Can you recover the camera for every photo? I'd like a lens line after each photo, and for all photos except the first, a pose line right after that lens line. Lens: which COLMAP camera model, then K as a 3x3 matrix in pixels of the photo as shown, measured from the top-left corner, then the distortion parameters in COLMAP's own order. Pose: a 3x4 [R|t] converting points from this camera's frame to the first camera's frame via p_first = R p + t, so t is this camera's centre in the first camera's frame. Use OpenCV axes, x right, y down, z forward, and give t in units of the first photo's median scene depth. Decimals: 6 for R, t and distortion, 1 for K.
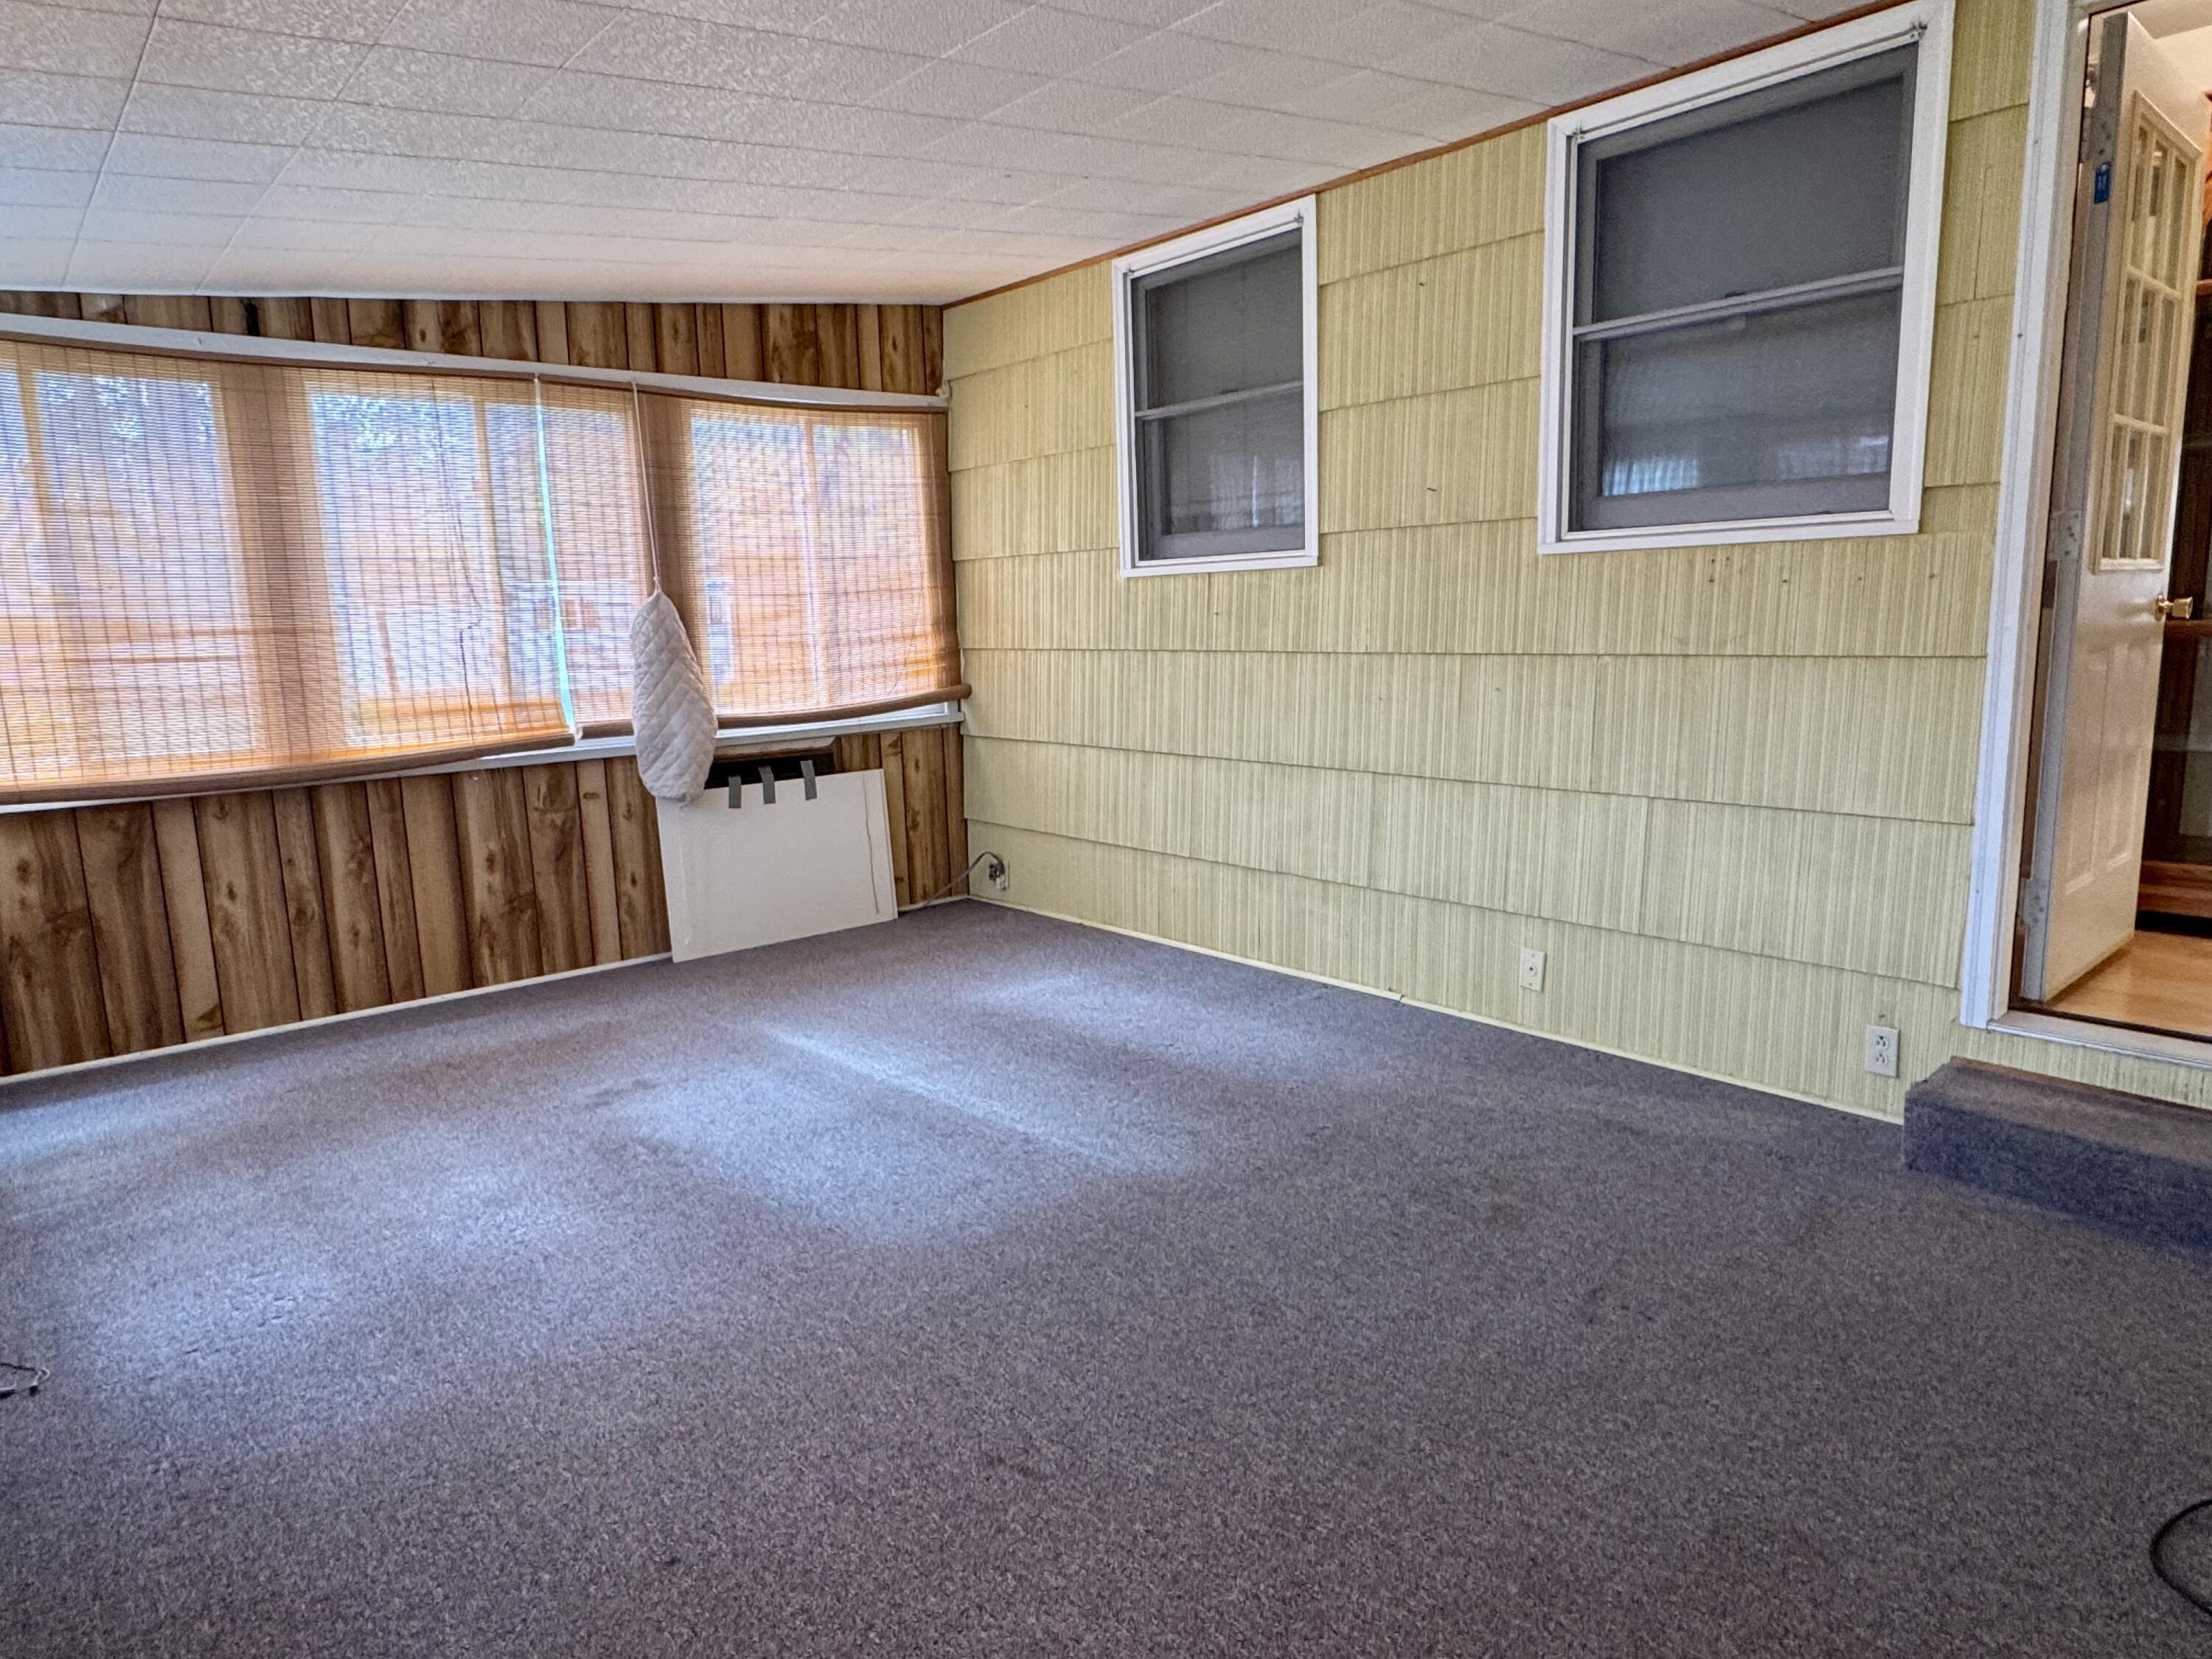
lens RADIAL K [[1351.4, 0, 1110.3], [0, 1351.4, 829.0], [0, 0, 1]] dist [-0.001613, 0.000354]
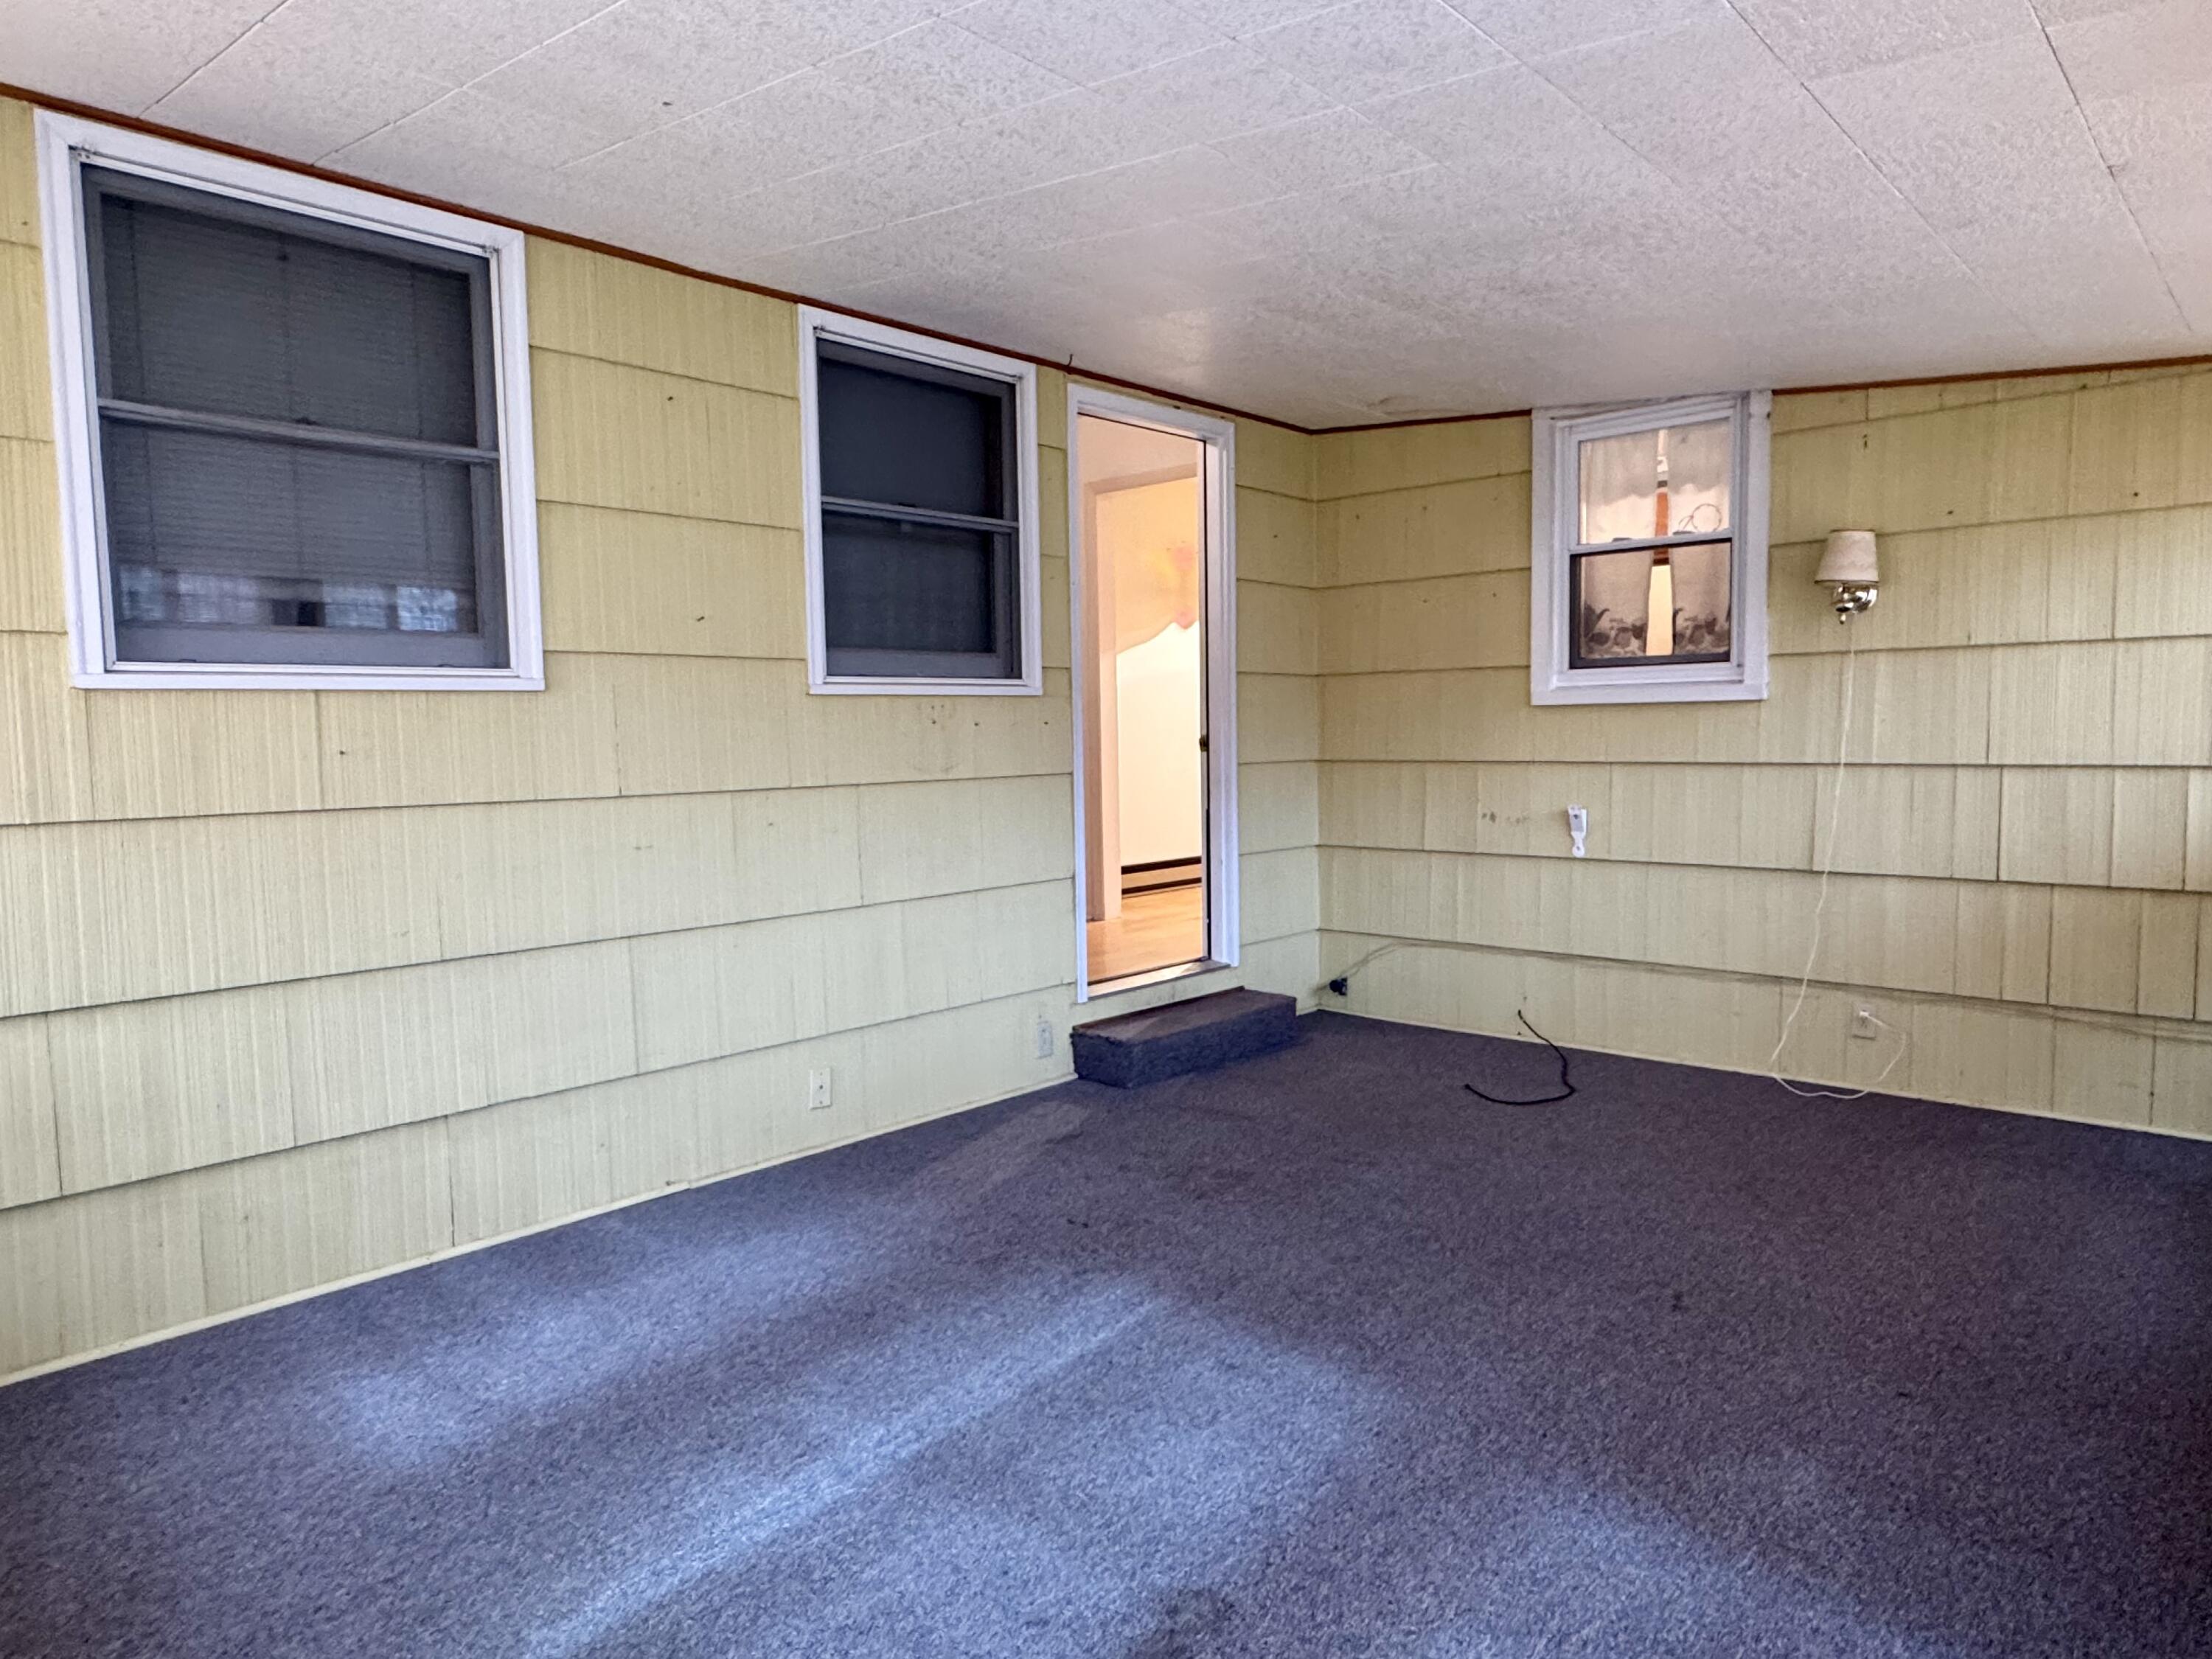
lens RADIAL K [[1351.4, 0, 1110.3], [0, 1351.4, 829.0], [0, 0, 1]] dist [-0.001613, 0.000354]
pose [[-0.109877, -0.046554, 0.992854, -0.748628], [0.178246, 0.981786, 0.065761, -0.122279], [-0.977832, 0.184198, -0.099578, 0.865364]]
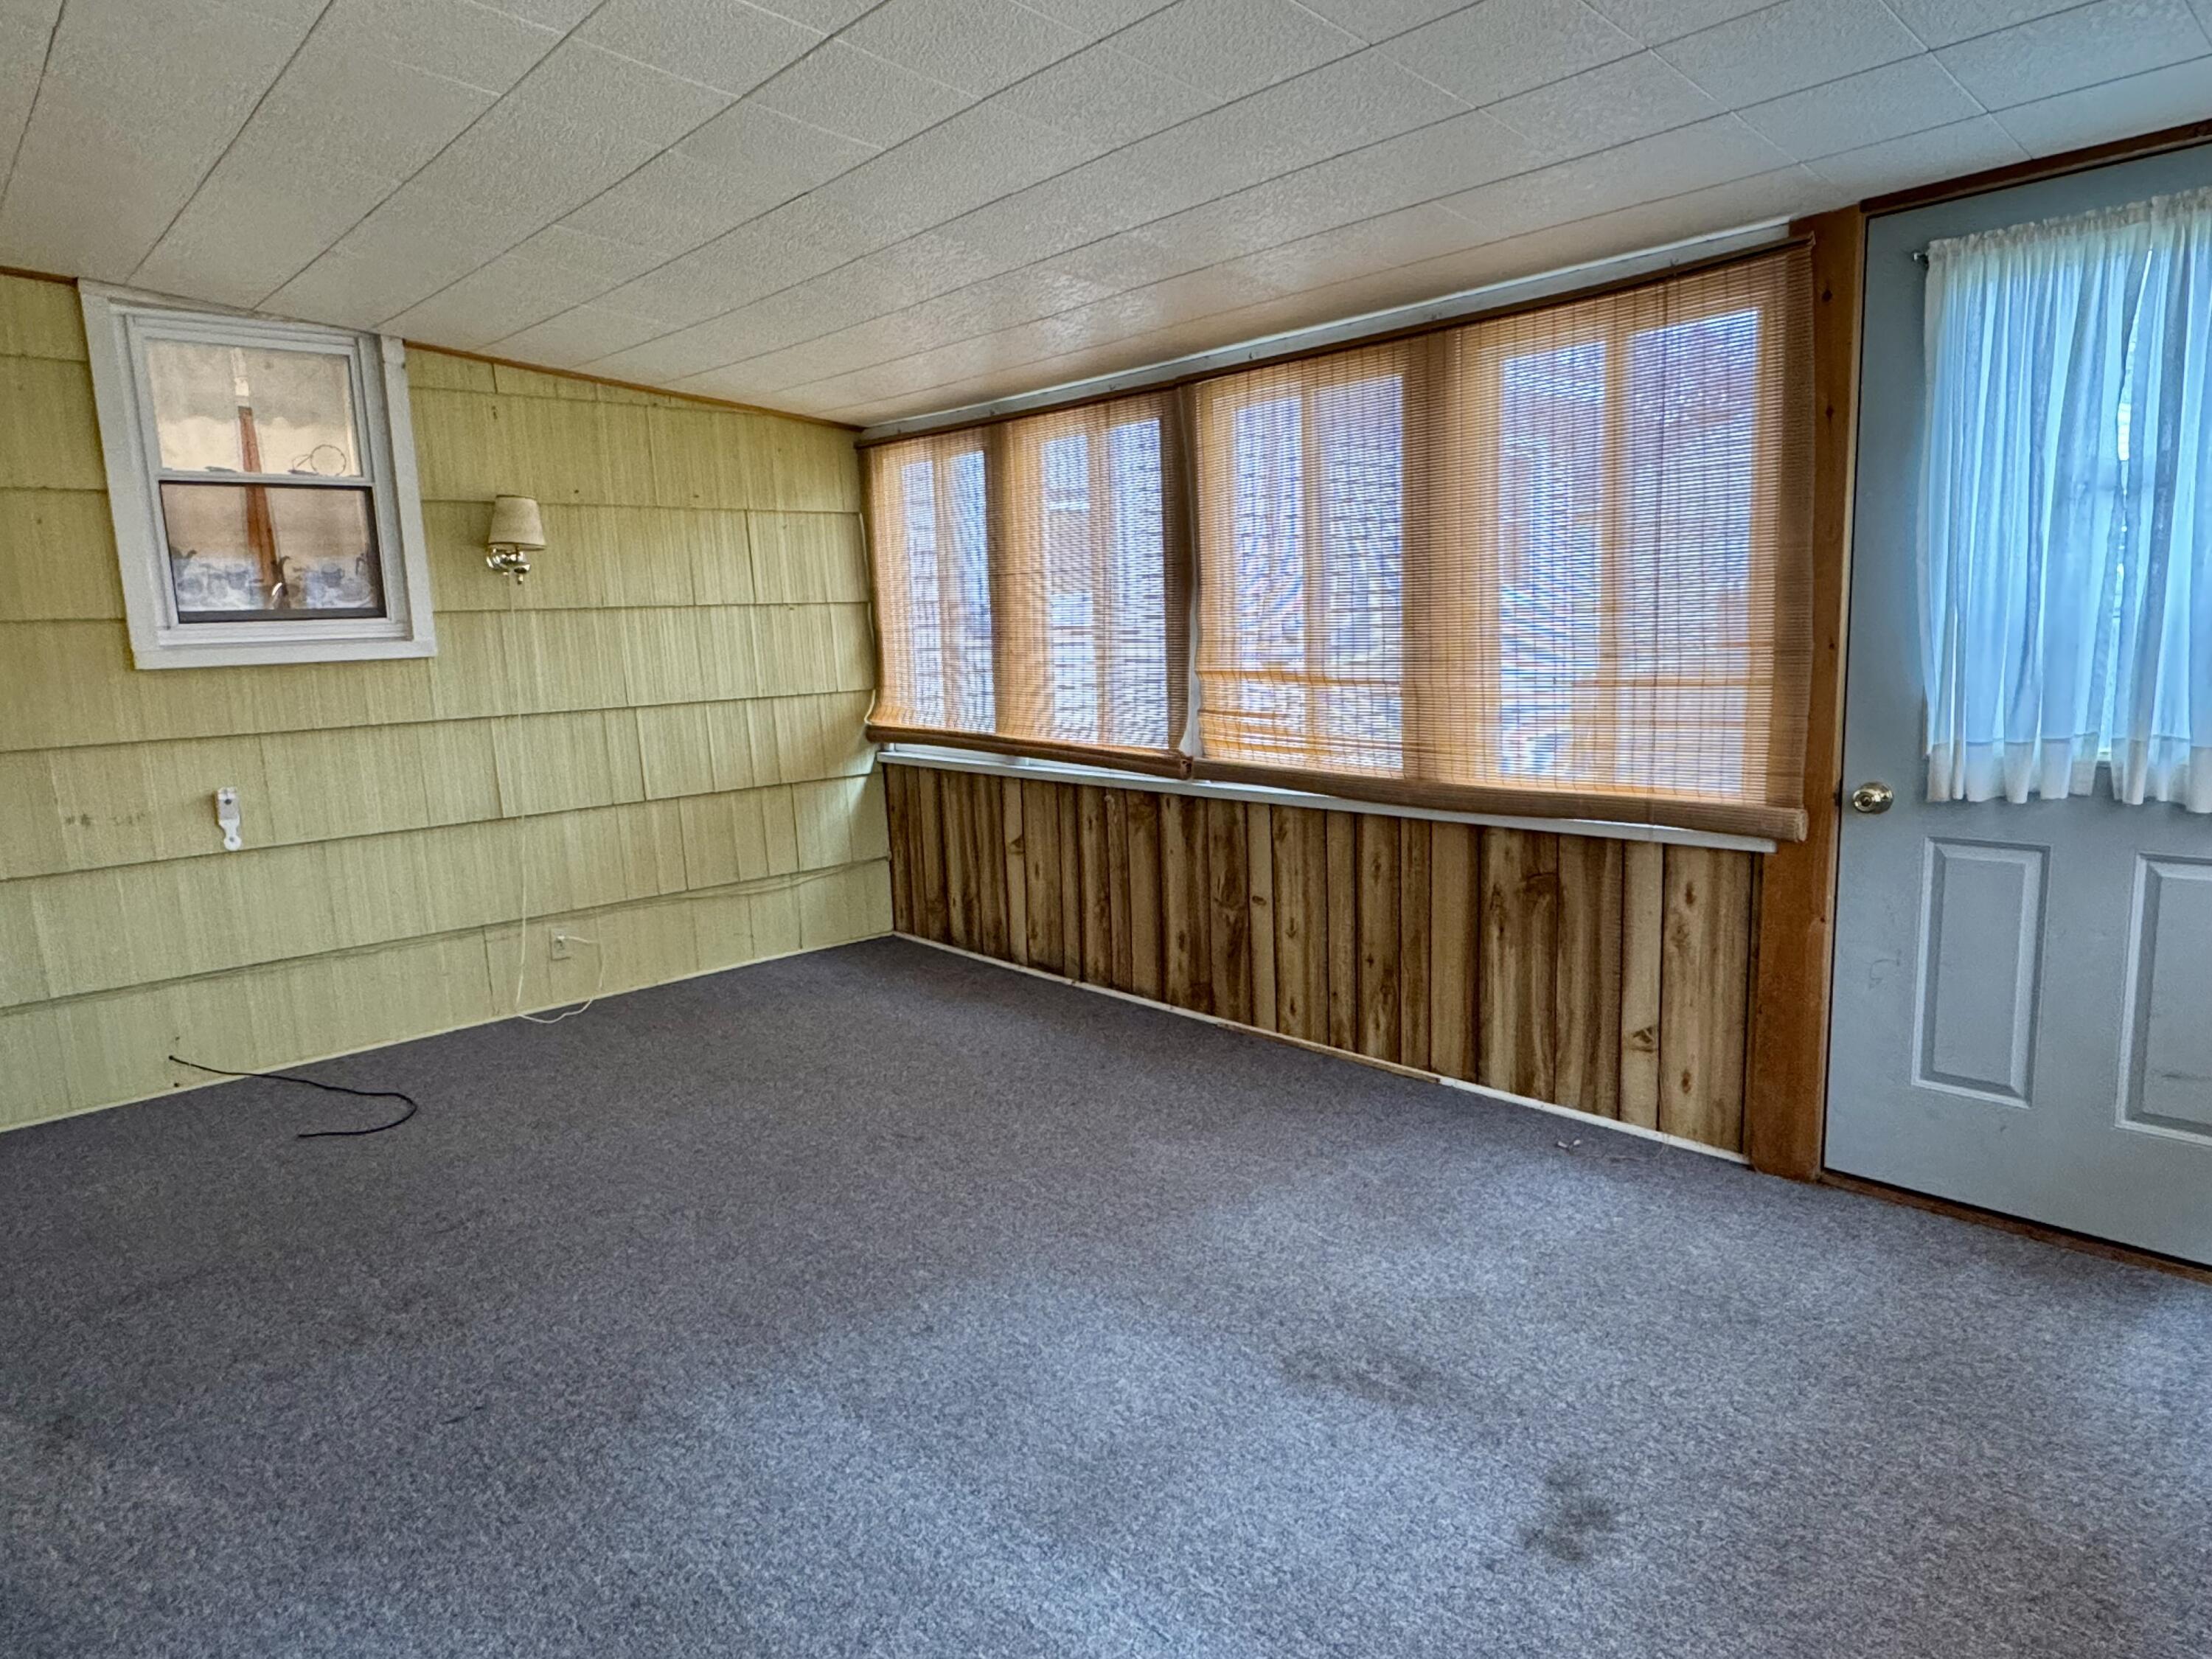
lens RADIAL K [[1351.4, 0, 1110.3], [0, 1351.4, 829.0], [0, 0, 1]] dist [-0.001613, 0.000354]
pose [[-0.997703, 0.065101, -0.018707, -0.178152], [0.056092, 0.948887, 0.310592, -0.246259], [0.037971, 0.308829, -0.950359, 1.365553]]
